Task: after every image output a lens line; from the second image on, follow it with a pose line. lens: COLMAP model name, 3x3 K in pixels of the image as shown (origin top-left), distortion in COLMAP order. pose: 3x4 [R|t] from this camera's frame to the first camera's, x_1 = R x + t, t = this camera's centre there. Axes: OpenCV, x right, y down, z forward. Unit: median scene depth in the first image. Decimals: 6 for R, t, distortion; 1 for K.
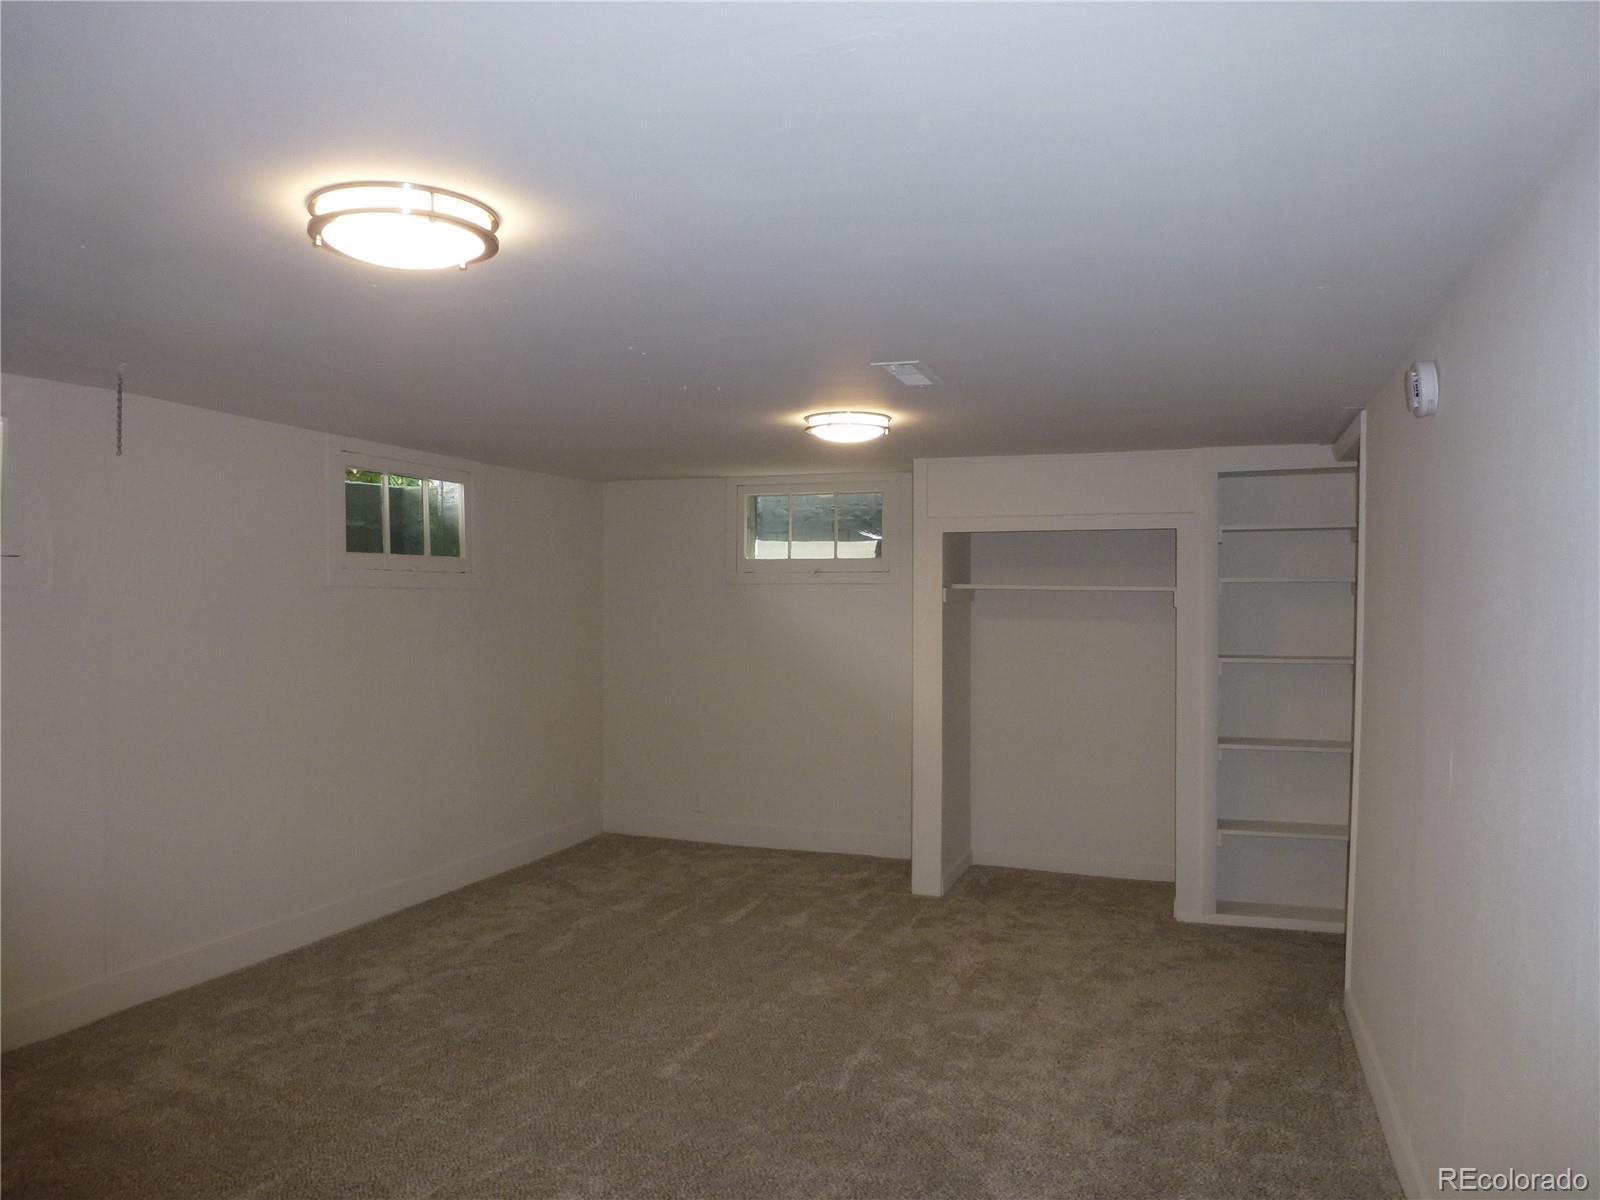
lens RADIAL K [[1149.2, 0, 800.0], [0, 1149.2, 600.0], [0, 0, 1]] dist [-0.071138, 0.025076]
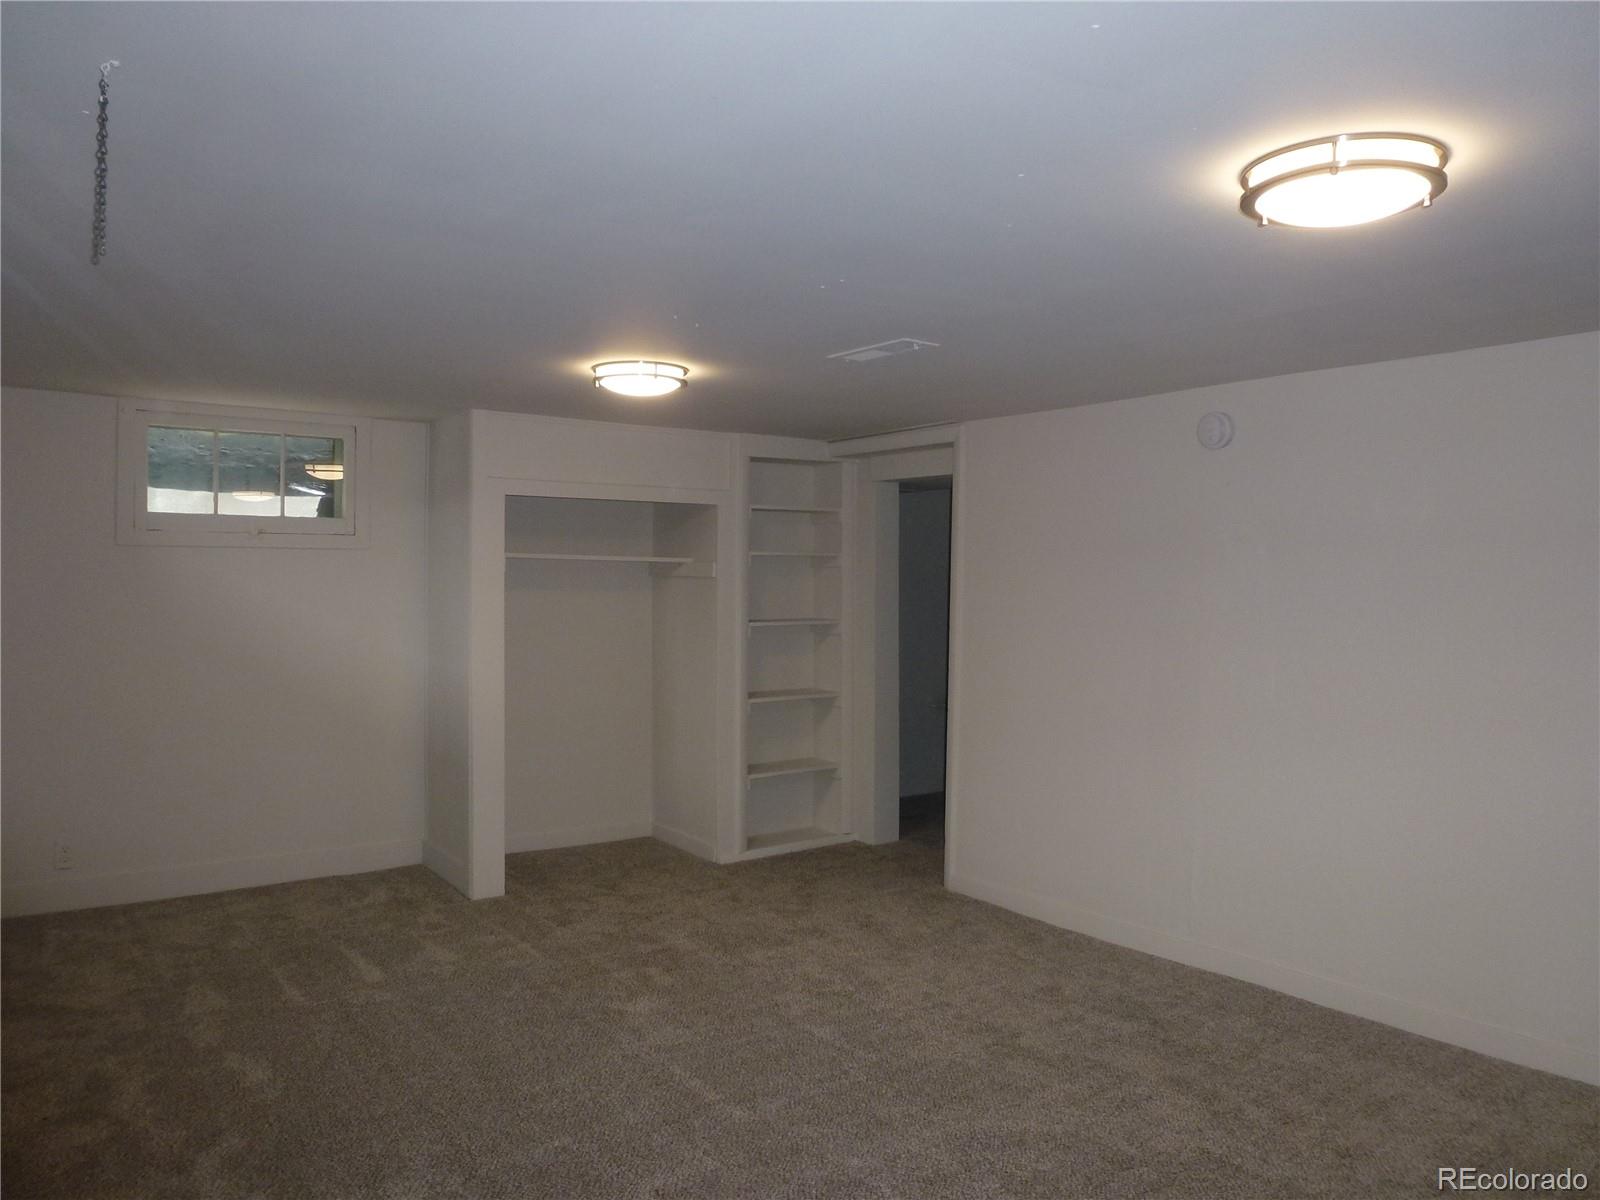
lens RADIAL K [[1149.2, 0, 800.0], [0, 1149.2, 600.0], [0, 0, 1]] dist [-0.071138, 0.025076]
pose [[0.553183, -0.016938, 0.832888, -0.533693], [-0.006395, 0.999677, 0.024578, 0.000520], [-0.833035, -0.018923, 0.552896, 0.326903]]
